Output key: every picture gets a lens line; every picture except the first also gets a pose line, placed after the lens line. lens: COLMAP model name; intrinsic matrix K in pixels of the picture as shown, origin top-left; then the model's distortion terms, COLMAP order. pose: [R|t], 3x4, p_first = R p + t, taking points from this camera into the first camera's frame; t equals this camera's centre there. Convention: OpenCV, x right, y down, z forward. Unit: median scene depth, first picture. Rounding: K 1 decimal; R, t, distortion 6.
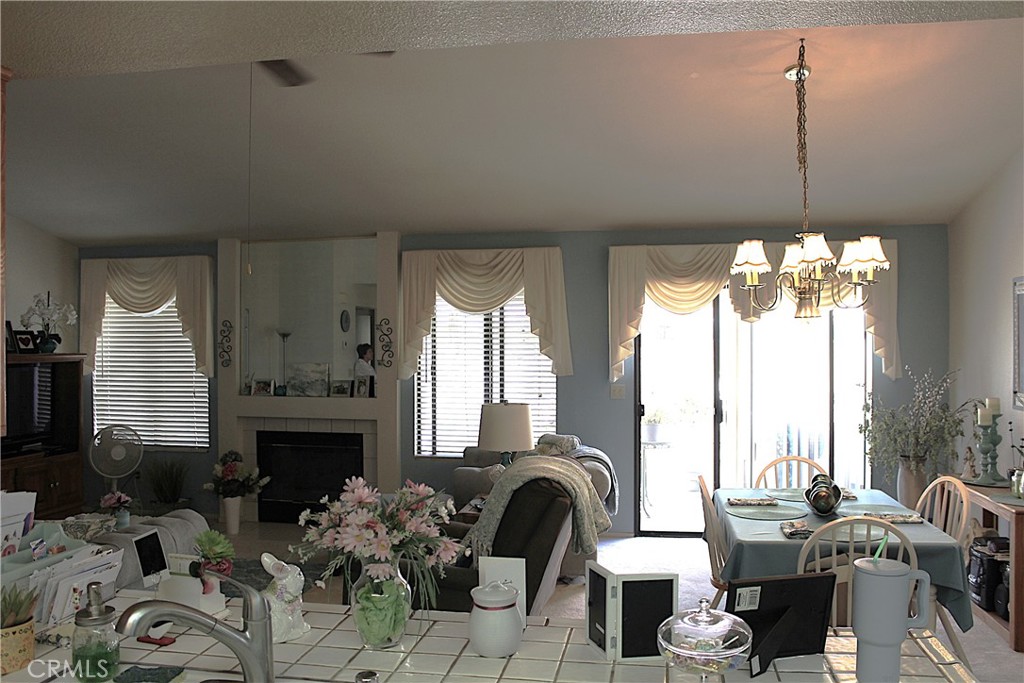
lens RADIAL K [[853.7, 0, 510.4], [0, 853.7, 341.4], [0, 0, 1]] dist [-0.111562, 0.012476]
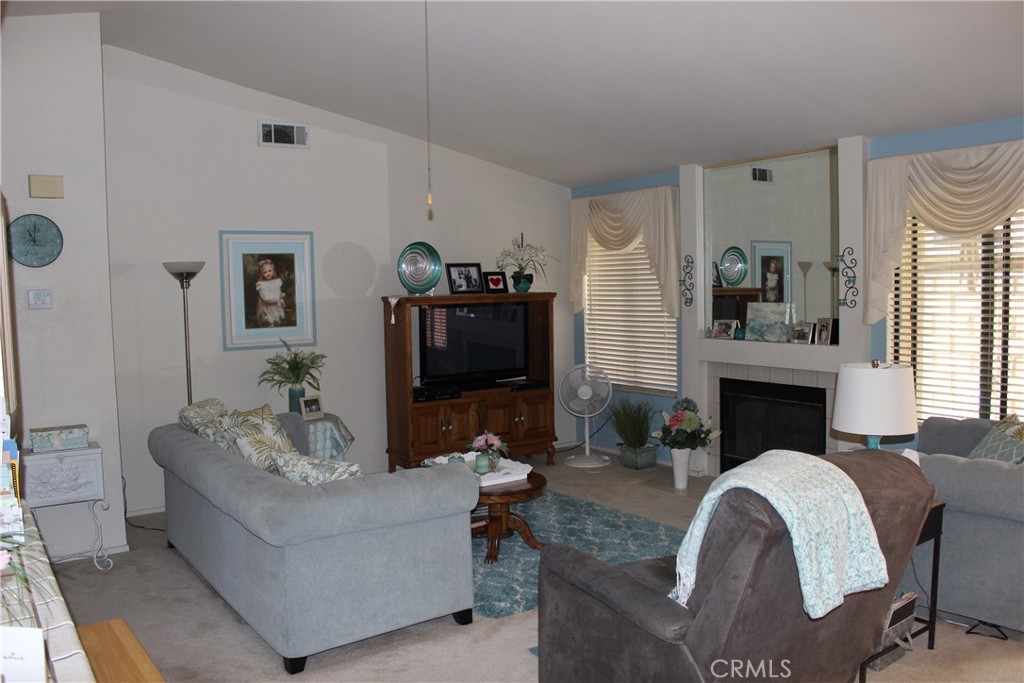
lens RADIAL K [[853.7, 0, 513.1], [0, 853.7, 341.5], [0, 0, 1]] dist [-0.111562, 0.012476]
pose [[0.704561, 0.035228, -0.708769, 0.186786], [0.019190, 0.997456, 0.068653, 0.001510], [0.709384, -0.061971, 0.702092, 0.220516]]
